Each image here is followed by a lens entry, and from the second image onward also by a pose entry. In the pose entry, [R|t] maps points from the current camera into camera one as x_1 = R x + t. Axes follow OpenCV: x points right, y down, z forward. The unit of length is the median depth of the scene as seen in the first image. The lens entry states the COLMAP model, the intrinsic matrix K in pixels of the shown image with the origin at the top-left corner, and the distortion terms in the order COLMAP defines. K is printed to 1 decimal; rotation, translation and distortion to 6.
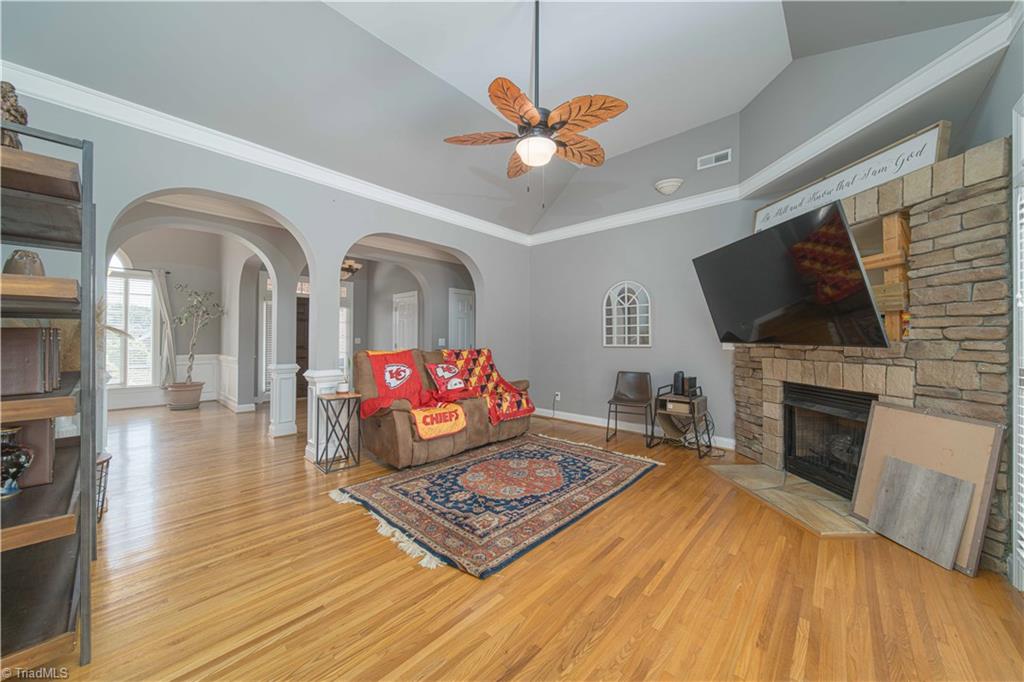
lens RADIAL K [[360.1, 0, 512.3], [0, 360.1, 339.0], [0, 0, 1]] dist [-0.008651, -0.000031]
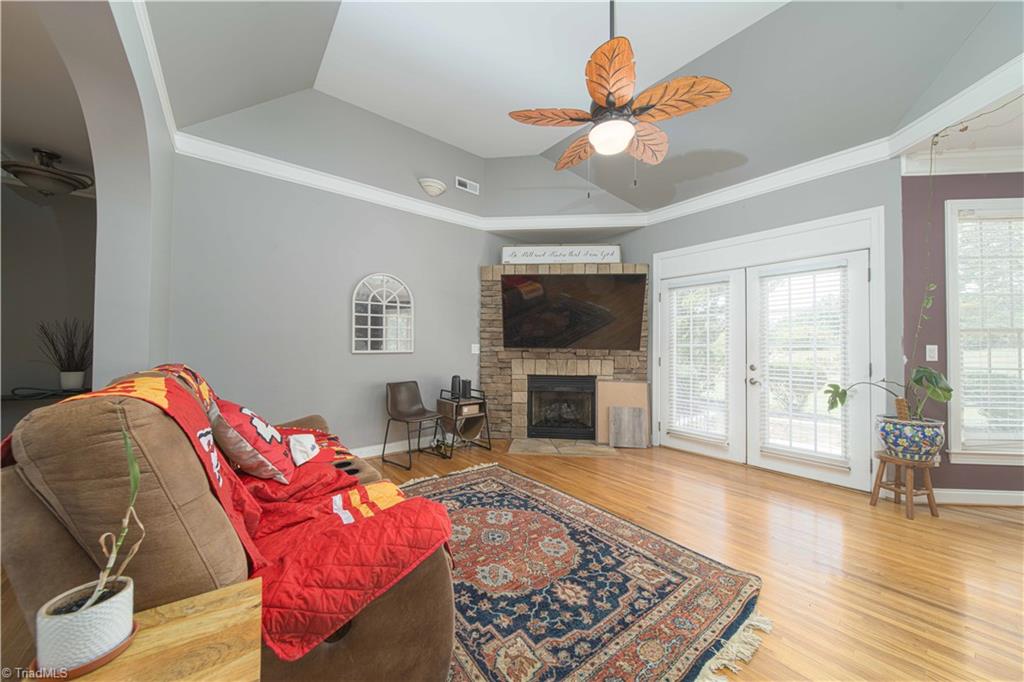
lens RADIAL K [[360.1, 0, 512.3], [0, 360.1, 339.0], [0, 0, 1]] dist [-0.008651, -0.000031]
pose [[0.157304, 0.017988, 0.987386, -0.752731], [-0.008249, 0.999823, -0.016900, 0.001688], [-0.987516, -0.005486, 0.157425, 0.957751]]
